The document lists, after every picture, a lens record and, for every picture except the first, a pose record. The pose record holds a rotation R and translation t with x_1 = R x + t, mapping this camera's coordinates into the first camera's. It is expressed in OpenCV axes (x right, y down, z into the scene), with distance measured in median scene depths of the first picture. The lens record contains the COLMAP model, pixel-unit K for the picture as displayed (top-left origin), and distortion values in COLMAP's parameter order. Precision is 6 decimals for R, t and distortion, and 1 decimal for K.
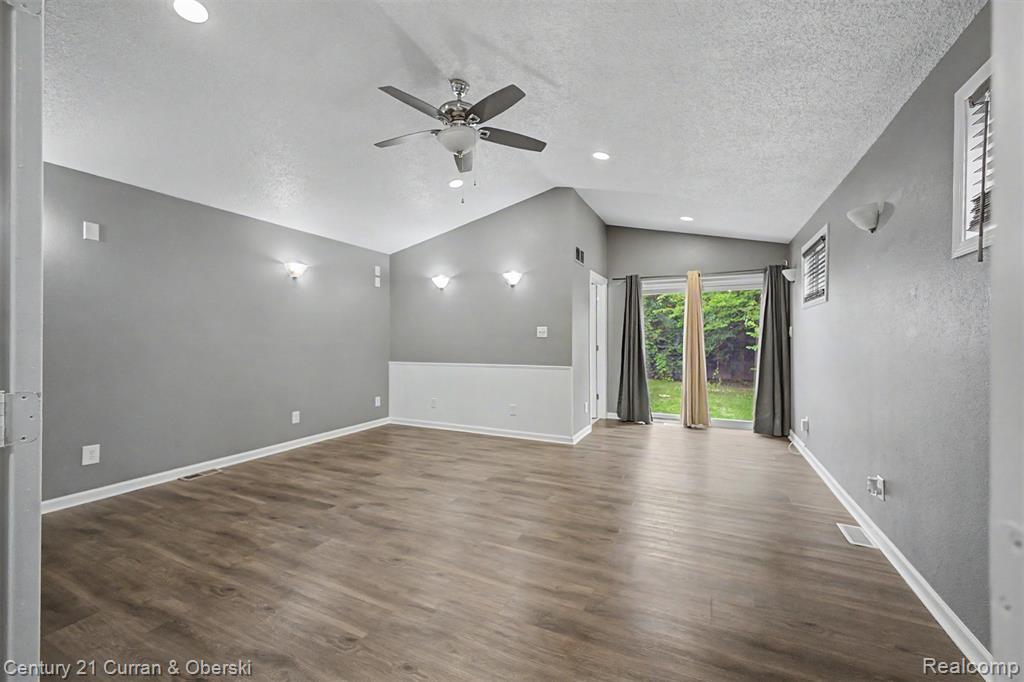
lens RADIAL K [[405.5, 0, 512.0], [0, 405.5, 341.0], [0, 0, 1]] dist [0.013369, -0.007880]
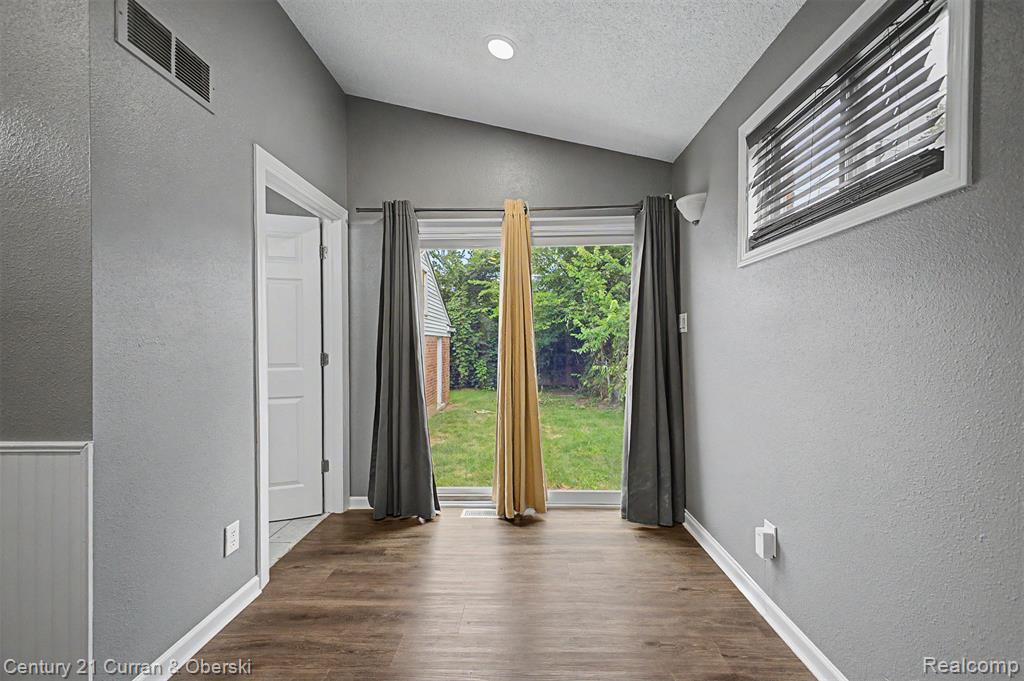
lens RADIAL K [[405.5, 0, 512.0], [0, 405.5, 340.5], [0, 0, 1]] dist [0.013369, -0.007880]
pose [[0.915371, -0.001585, 0.402608, 0.241565], [0.007404, 0.999889, -0.012897, 0.004262], [-0.402543, 0.014786, 0.915282, 0.547224]]
